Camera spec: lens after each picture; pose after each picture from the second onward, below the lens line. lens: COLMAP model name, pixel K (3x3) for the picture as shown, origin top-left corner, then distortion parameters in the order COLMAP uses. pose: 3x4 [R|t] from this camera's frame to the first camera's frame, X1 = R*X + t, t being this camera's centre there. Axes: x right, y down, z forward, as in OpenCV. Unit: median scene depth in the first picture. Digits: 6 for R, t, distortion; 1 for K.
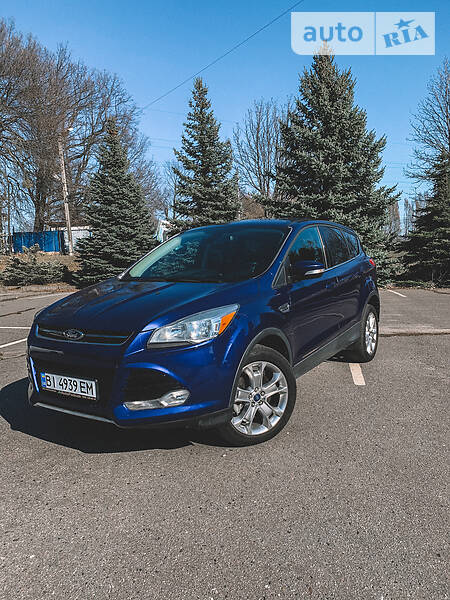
lens RADIAL K [[457.9, 0, 225.0], [0, 457.9, 300.0], [0, 0, 1]] dist [0.033109, -0.030722]
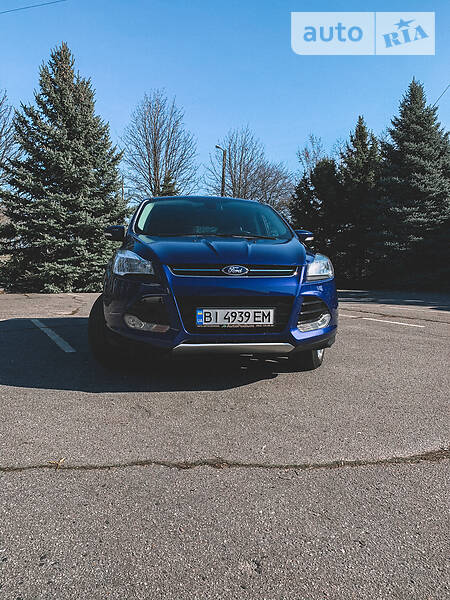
lens RADIAL K [[457.9, 0, 225.0], [0, 457.9, 300.0], [0, 0, 1]] dist [0.033109, -0.030722]
pose [[0.765910, -0.009592, 0.642877, -0.175017], [0.031920, 0.999223, -0.023120, 0.028522], [-0.642155, 0.038228, 0.765621, 0.036481]]
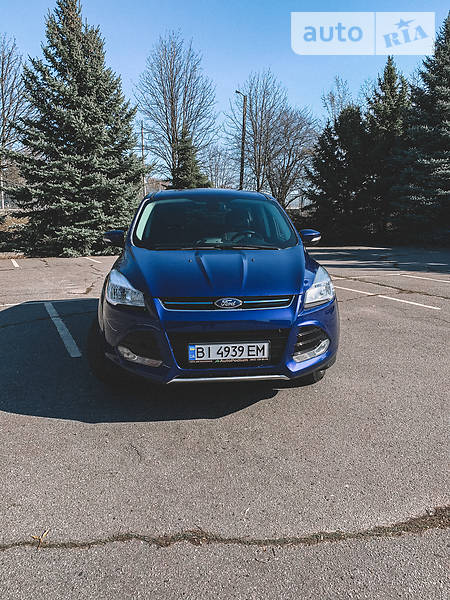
lens RADIAL K [[458.4, 0, 232.2], [0, 458.4, 301.9], [0, 0, 1]] dist [0.019370, -0.005644]
pose [[0.788843, -0.091644, 0.607724, -0.160881], [0.042712, 0.994604, 0.094544, -0.003921], [-0.613109, -0.048624, 0.788501, 0.032922]]
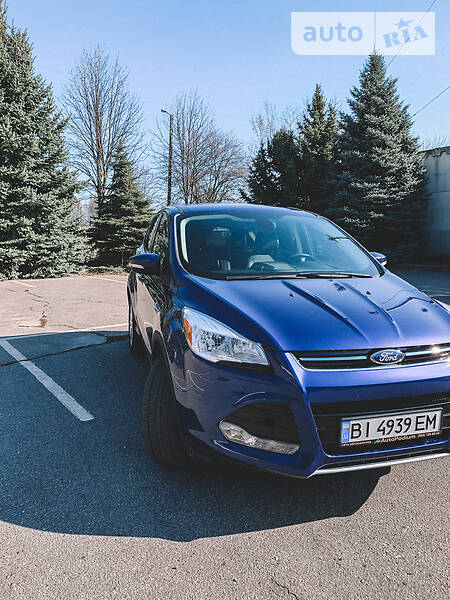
lens RADIAL K [[457.9, 0, 225.0], [0, 457.9, 300.0], [0, 0, 1]] dist [0.033109, -0.030722]
pose [[0.673281, -0.074272, 0.735647, -0.176297], [0.049481, 0.997238, 0.055396, -0.011613], [-0.737729, -0.000897, 0.675096, 0.119541]]
